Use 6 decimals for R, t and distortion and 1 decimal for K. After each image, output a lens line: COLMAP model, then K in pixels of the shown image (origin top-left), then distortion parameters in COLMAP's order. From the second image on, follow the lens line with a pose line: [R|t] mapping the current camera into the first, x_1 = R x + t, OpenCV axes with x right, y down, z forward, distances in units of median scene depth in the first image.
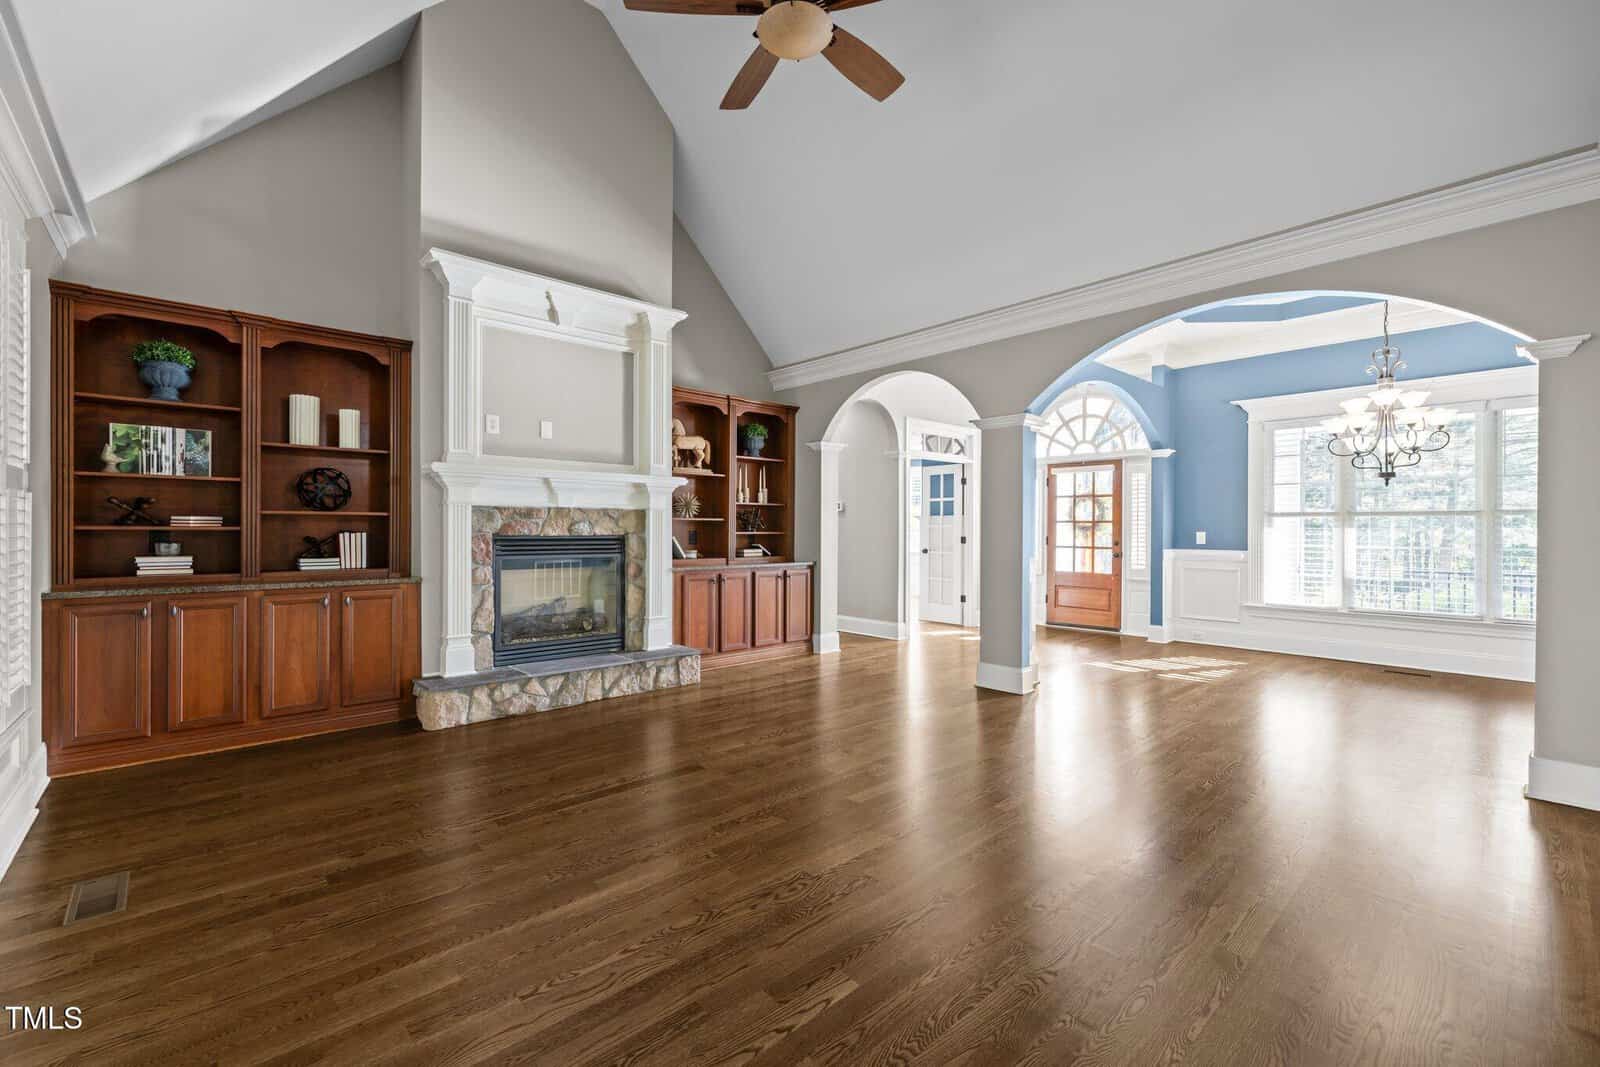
lens RADIAL K [[633.5, 0, 770.7], [0, 633.5, 538.2], [0, 0, 1]] dist [0.000117, 0.000063]
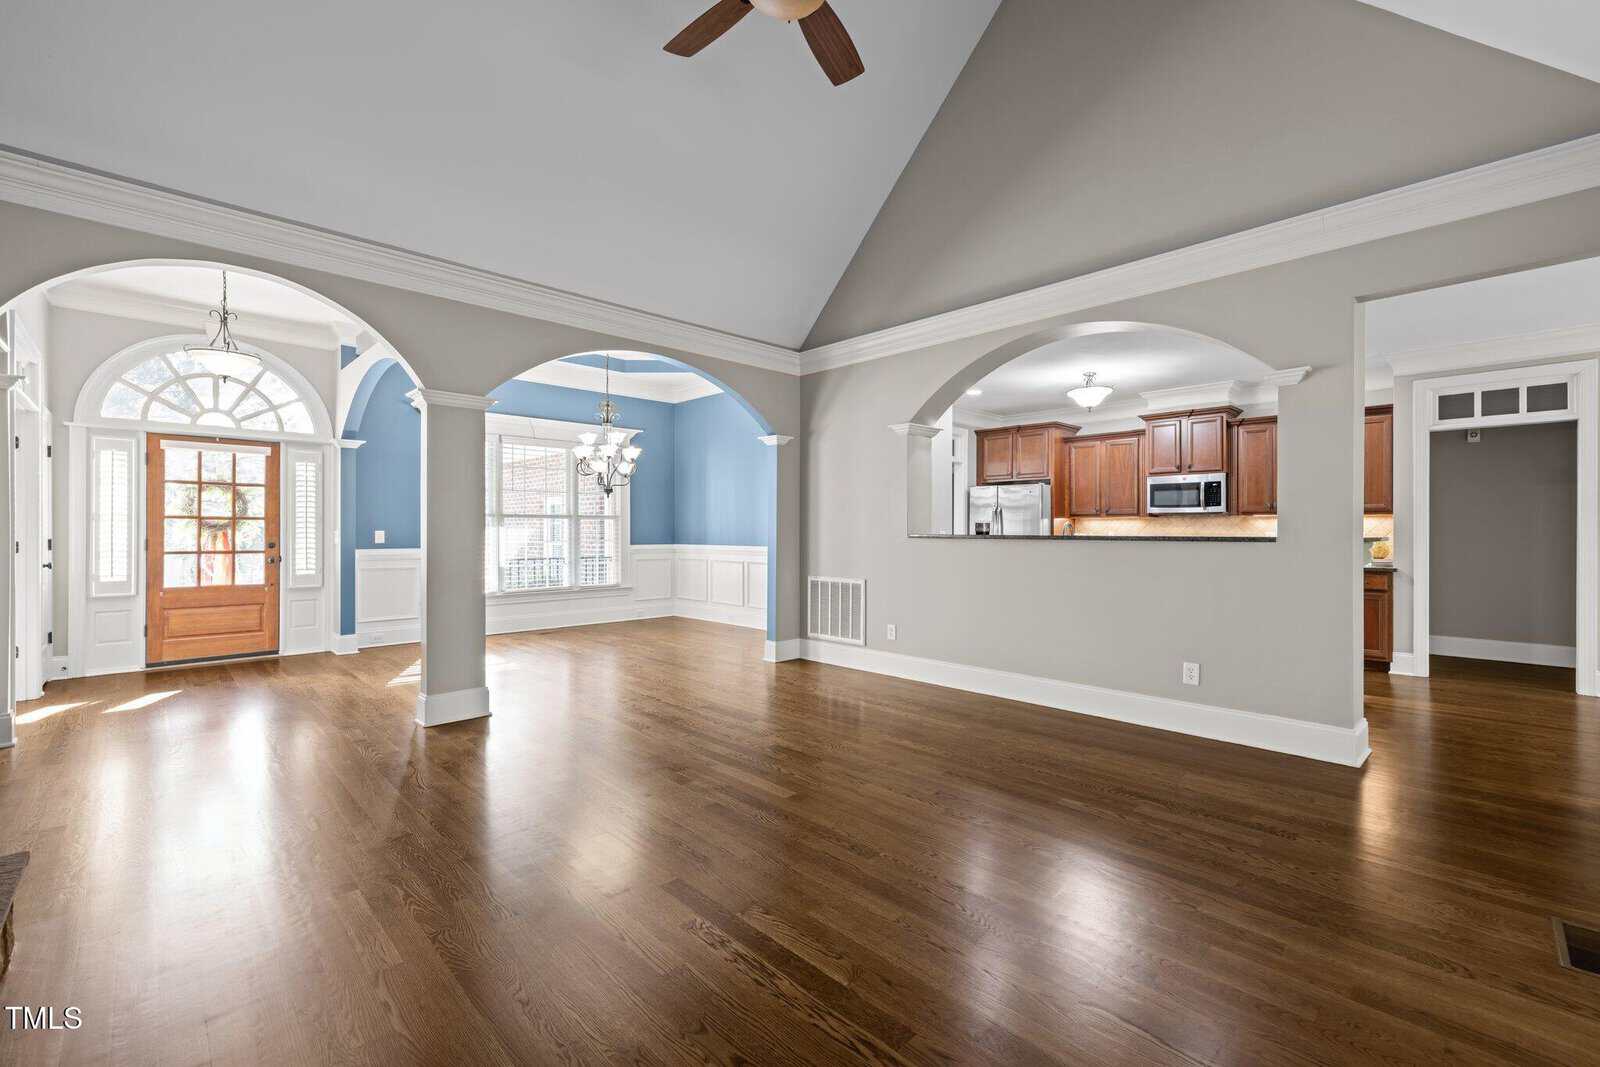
lens RADIAL K [[675.6, 0, 792.9], [0, 675.6, 531.2], [0, 0, 1]] dist [0.002093, 0.000482]
pose [[-0.021560, -0.003449, 0.999762, -0.329841], [0.013329, 0.999904, 0.003737, -0.004189], [-0.999679, 0.013407, -0.021512, 0.352536]]
